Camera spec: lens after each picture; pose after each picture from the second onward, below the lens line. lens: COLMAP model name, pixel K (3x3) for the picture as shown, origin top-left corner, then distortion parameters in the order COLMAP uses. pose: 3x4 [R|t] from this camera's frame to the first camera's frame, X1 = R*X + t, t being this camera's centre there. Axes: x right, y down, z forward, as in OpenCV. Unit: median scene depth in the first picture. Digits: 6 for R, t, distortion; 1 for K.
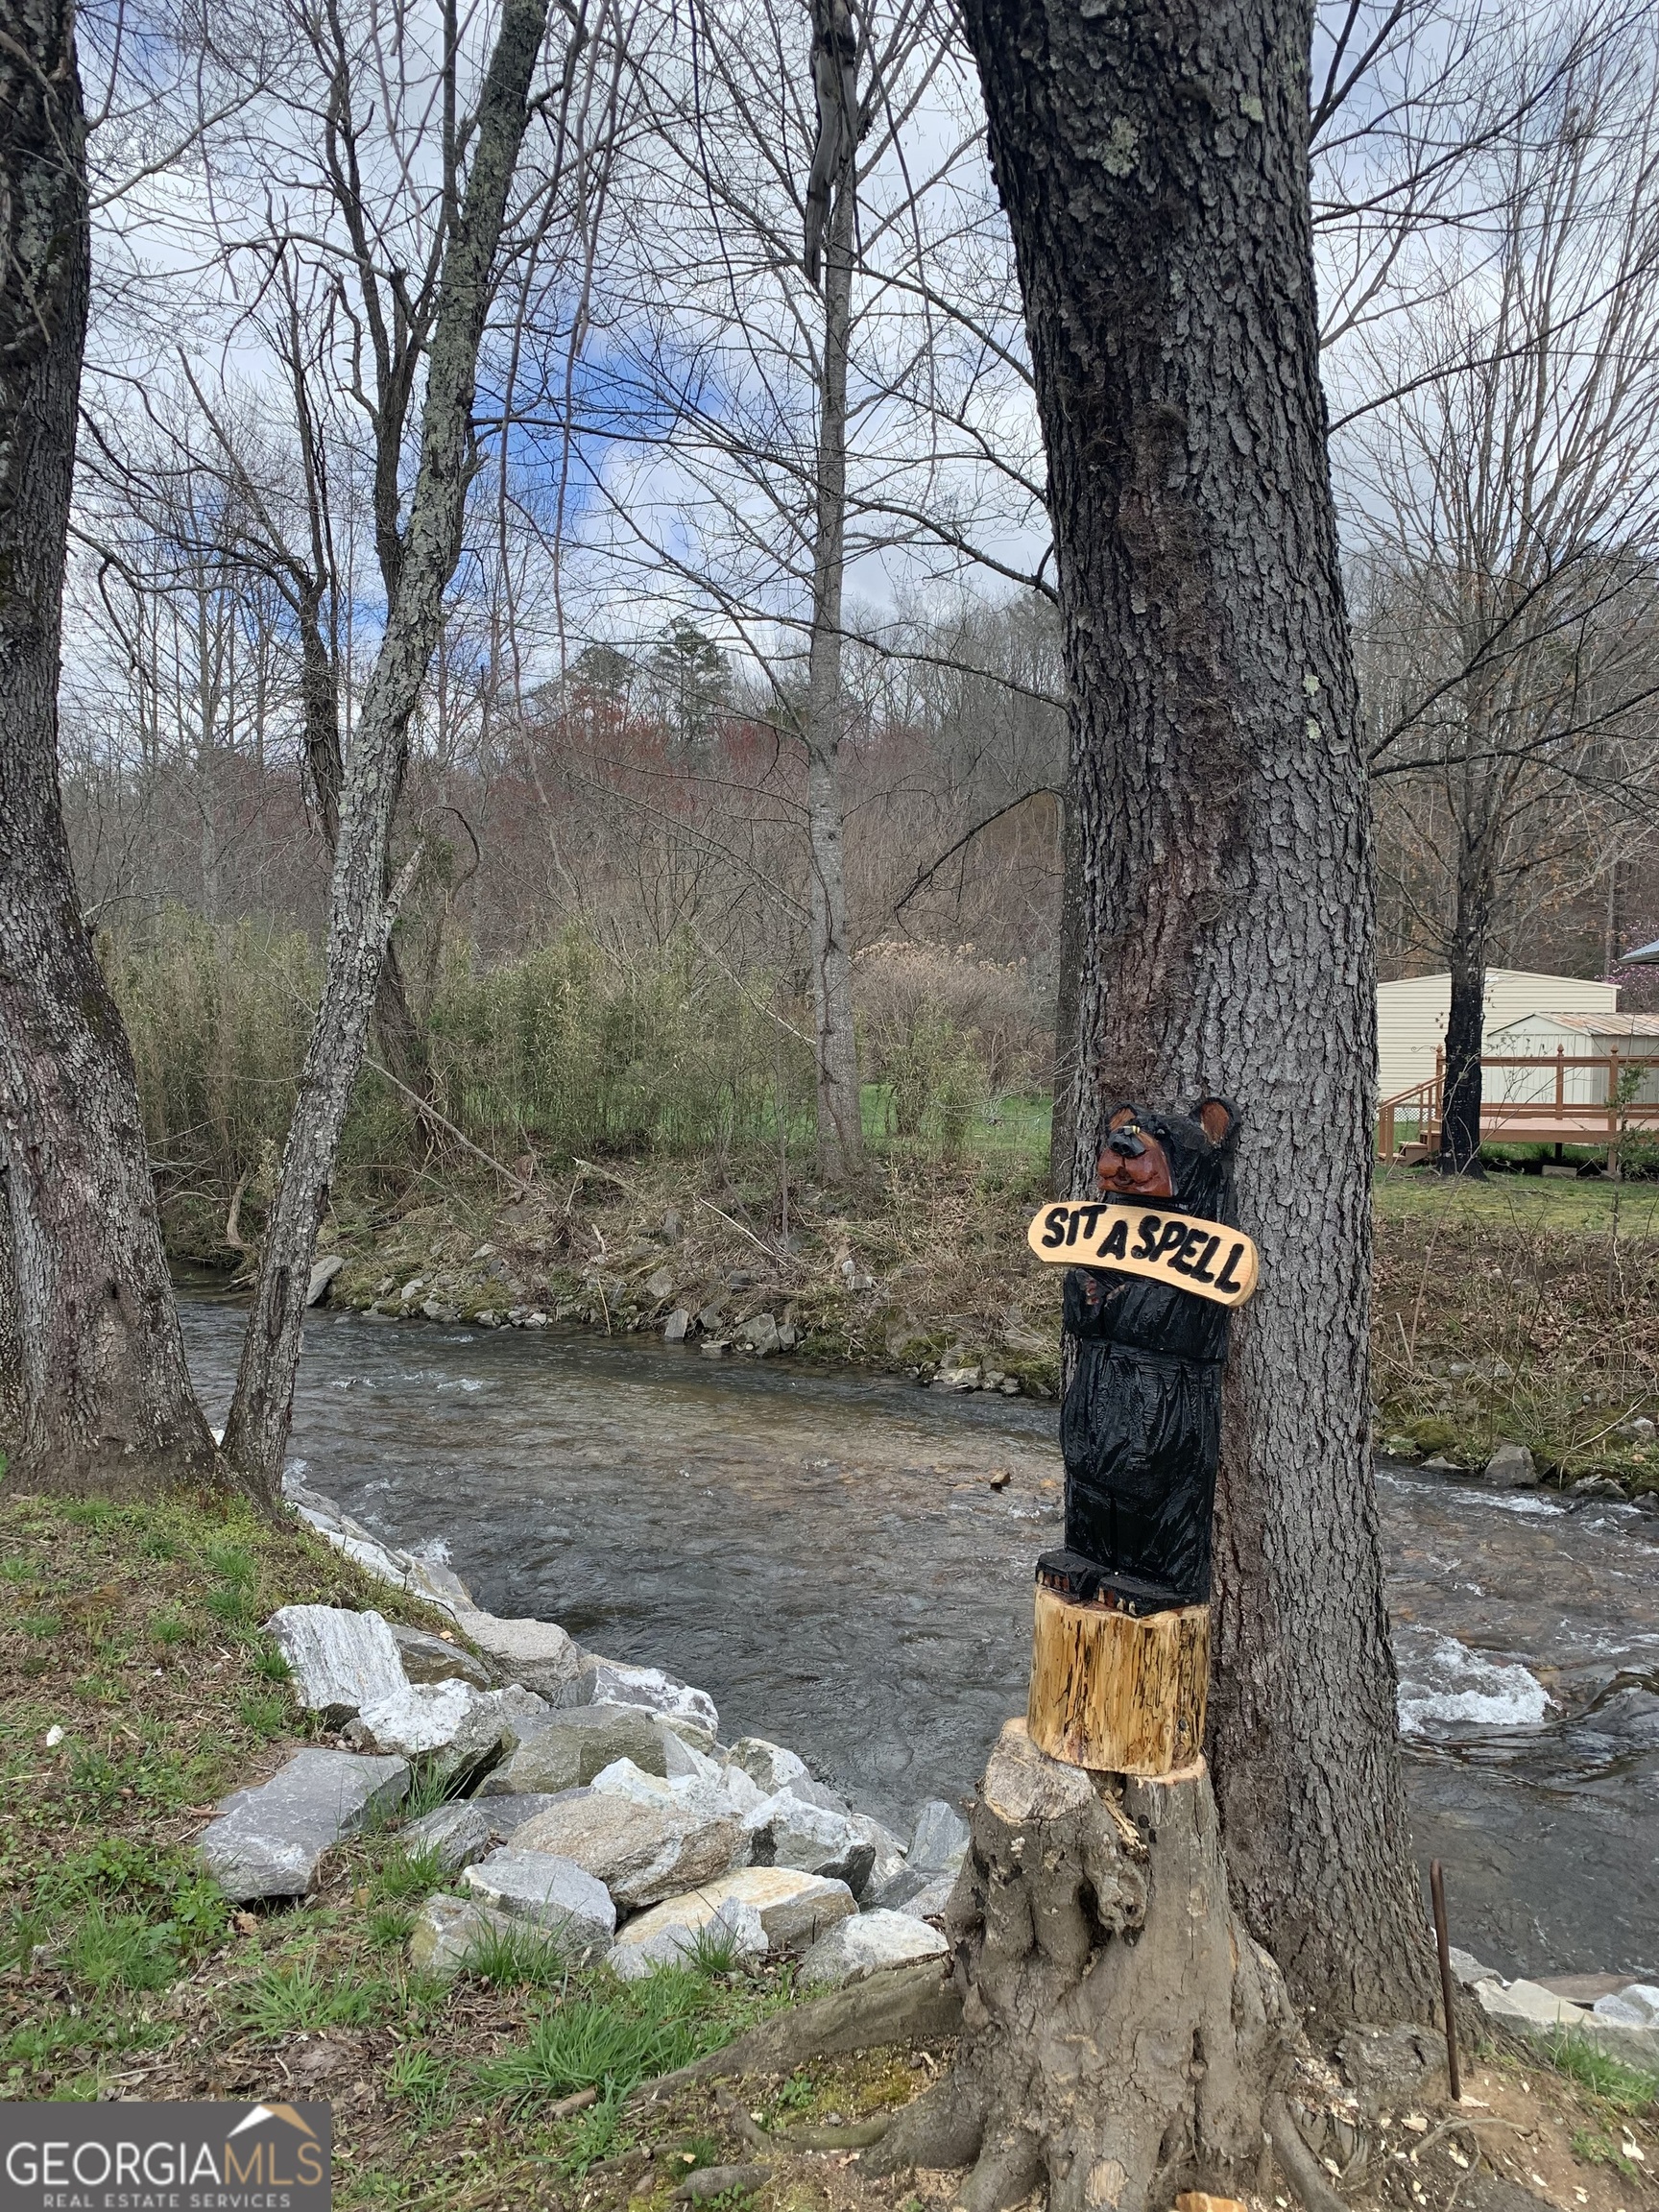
lens RADIAL K [[1727.2, 0, 833.4], [0, 1727.2, 1095.5], [0, 0, 1]] dist [0.074385, -0.087797]
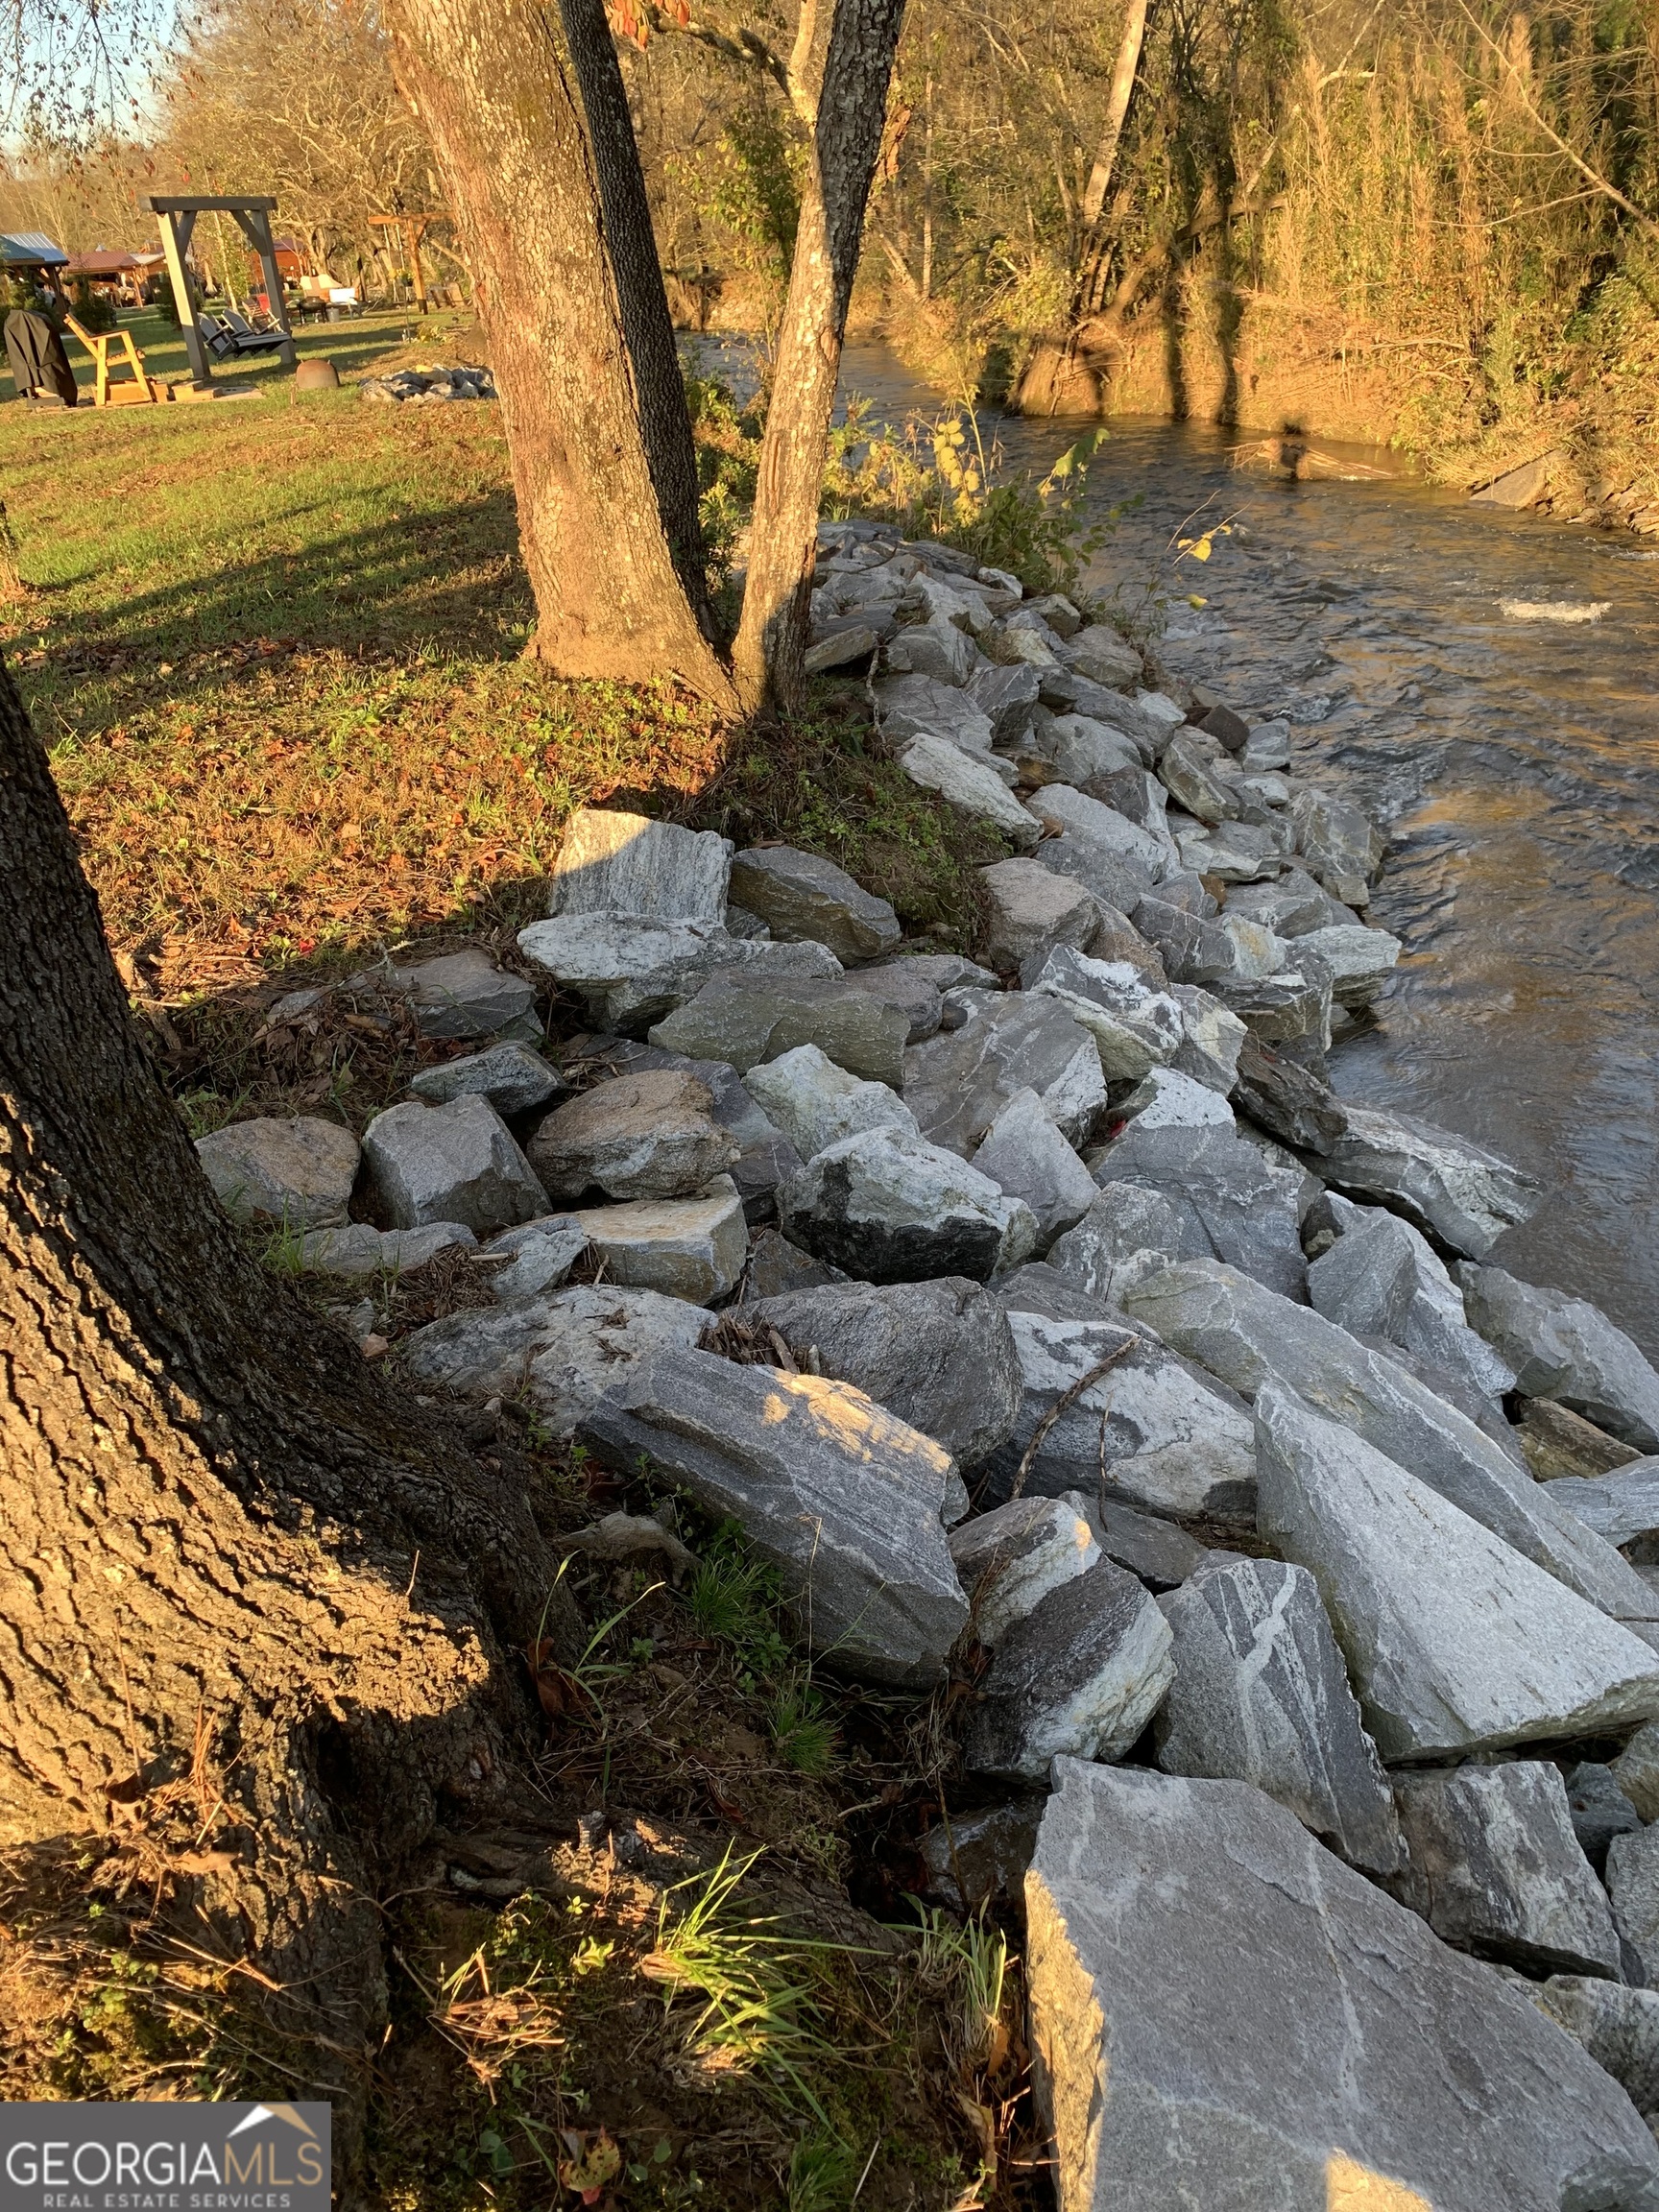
lens RADIAL K [[1727.2, 0, 833.4], [0, 1727.2, 1095.5], [0, 0, 1]] dist [0.074385, -0.087797]
pose [[0.703466, 0.269417, -0.657685, 0.365629], [0.044112, 0.907032, 0.418744, 0.036149], [0.709358, -0.323584, 0.626182, 0.372187]]
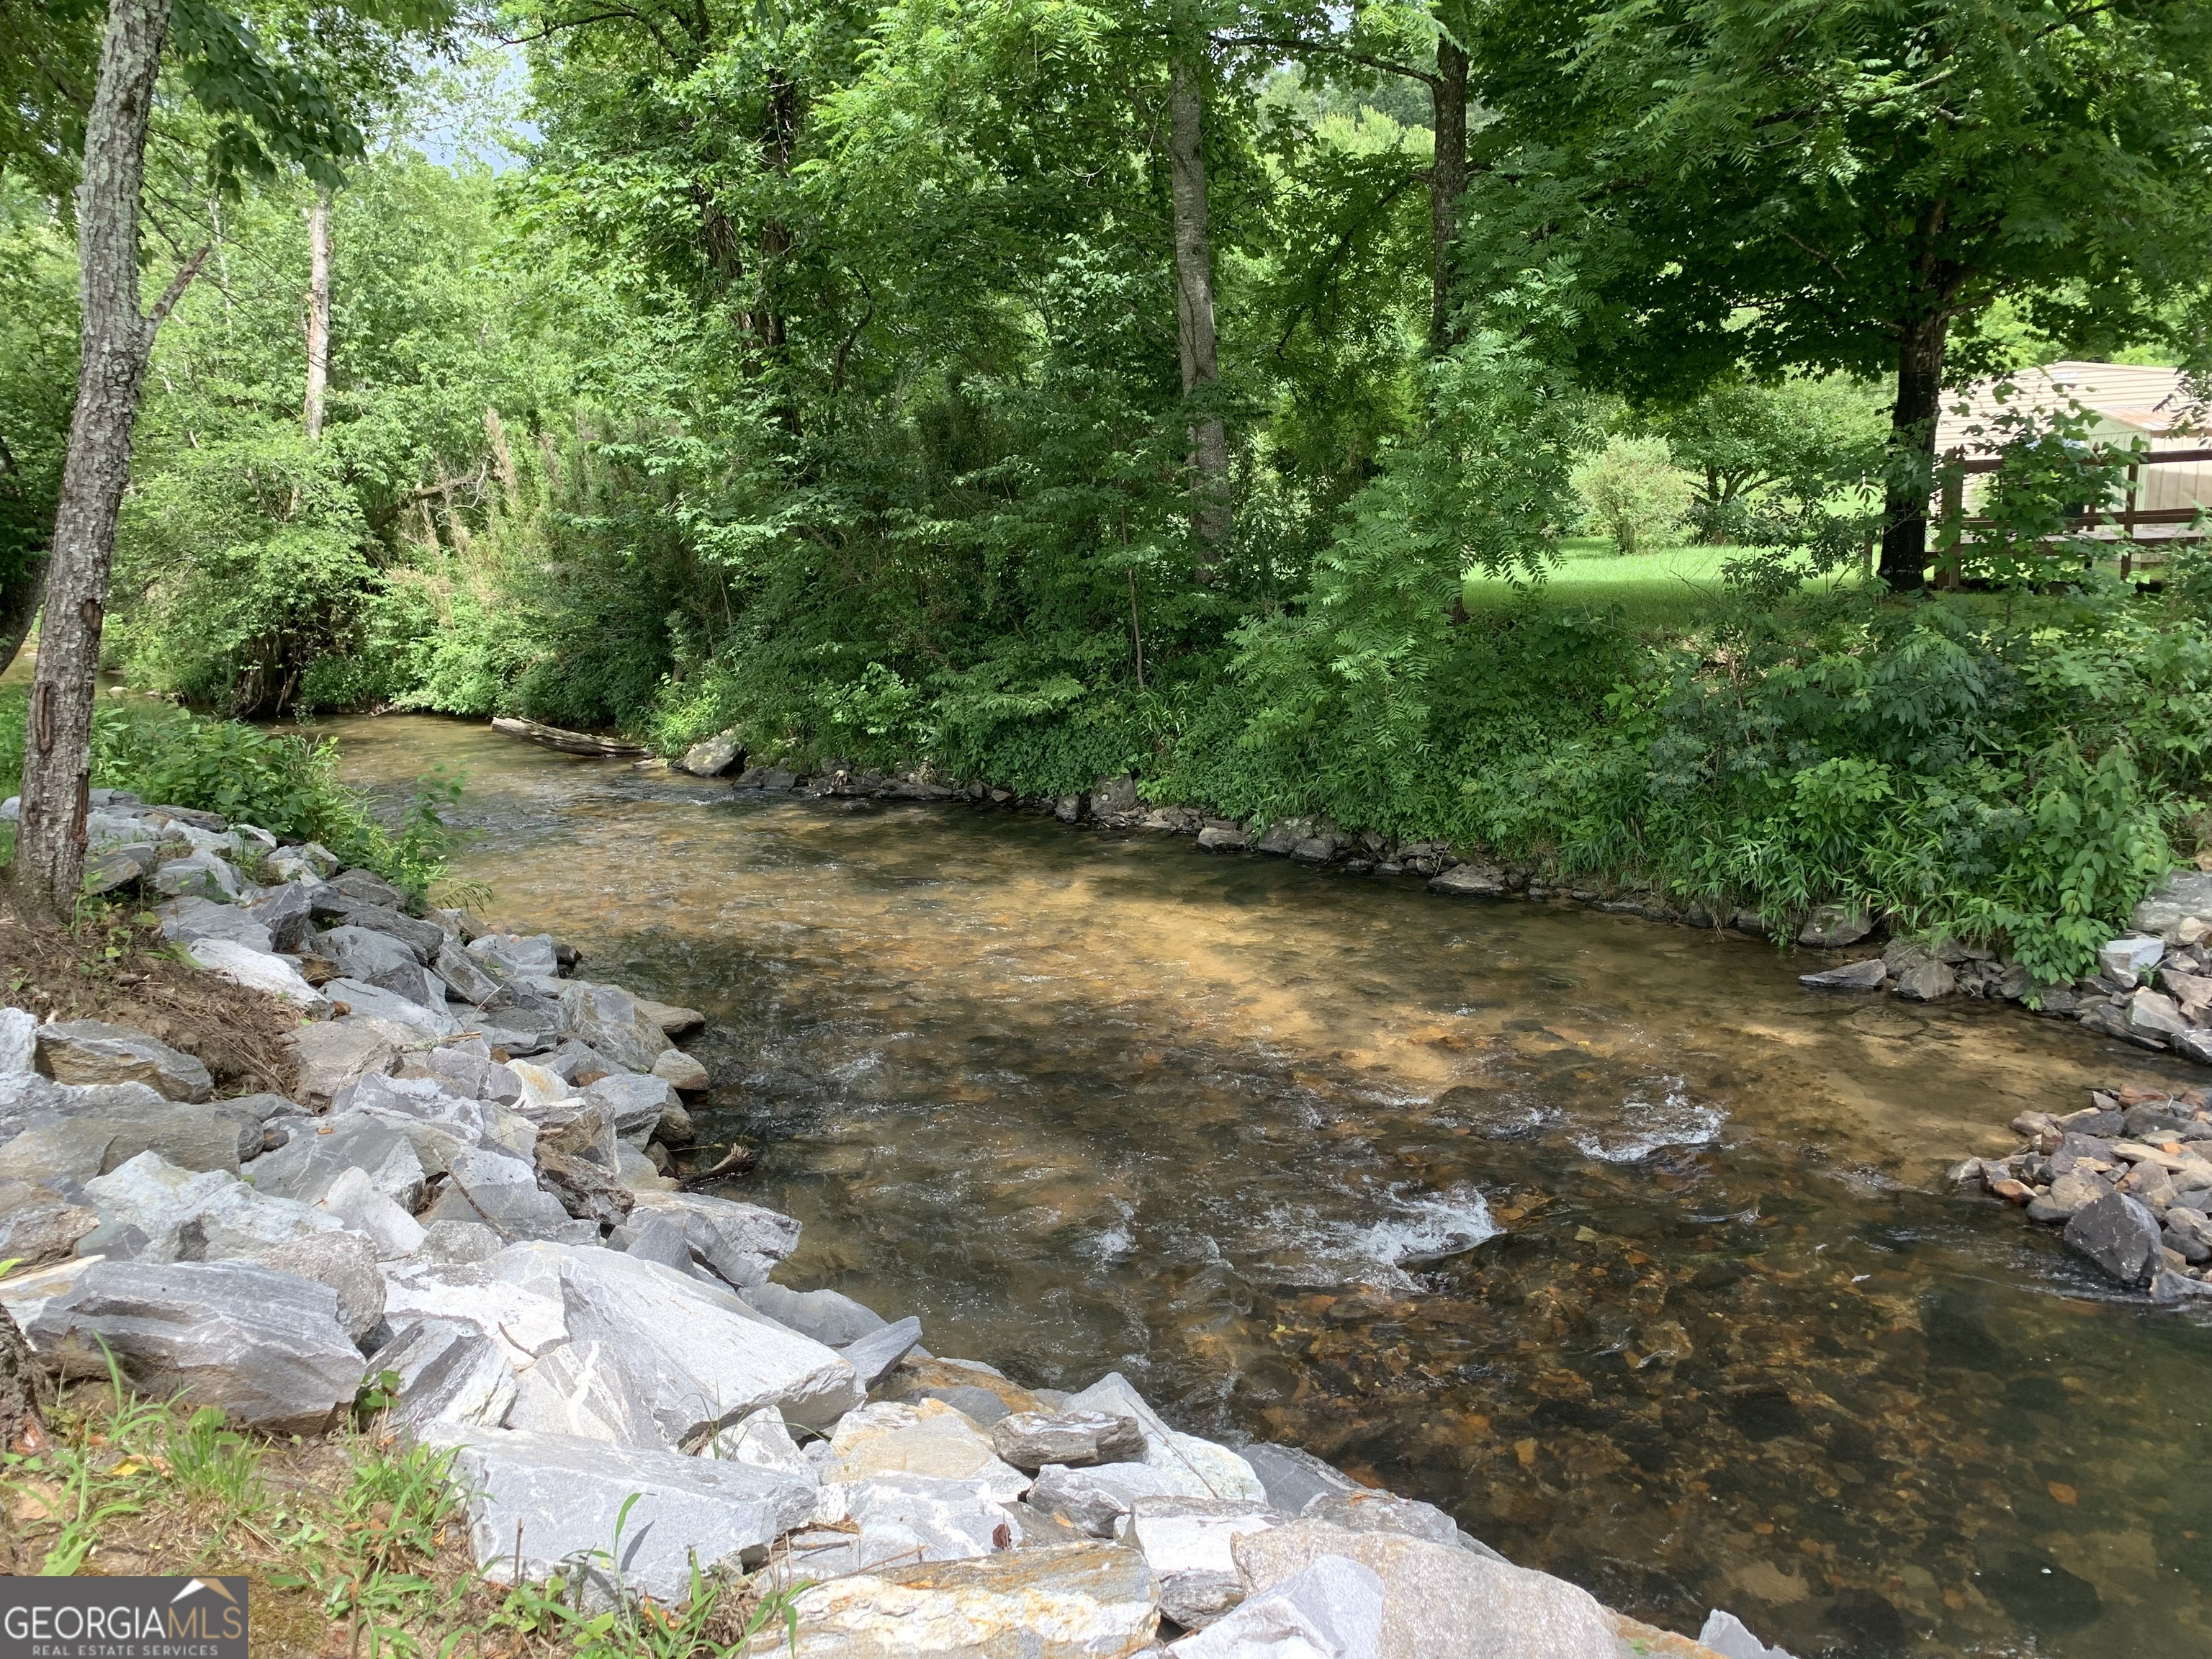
lens RADIAL K [[1727.2, 0, 1106.0], [0, 1727.2, 829.5], [0, 0, 1]] dist [0.074385, -0.087797]
pose [[0.974196, -0.006117, -0.225621, 0.511430], [0.040477, 0.988161, 0.147982, 0.058150], [0.222045, -0.153296, 0.962910, 0.150425]]
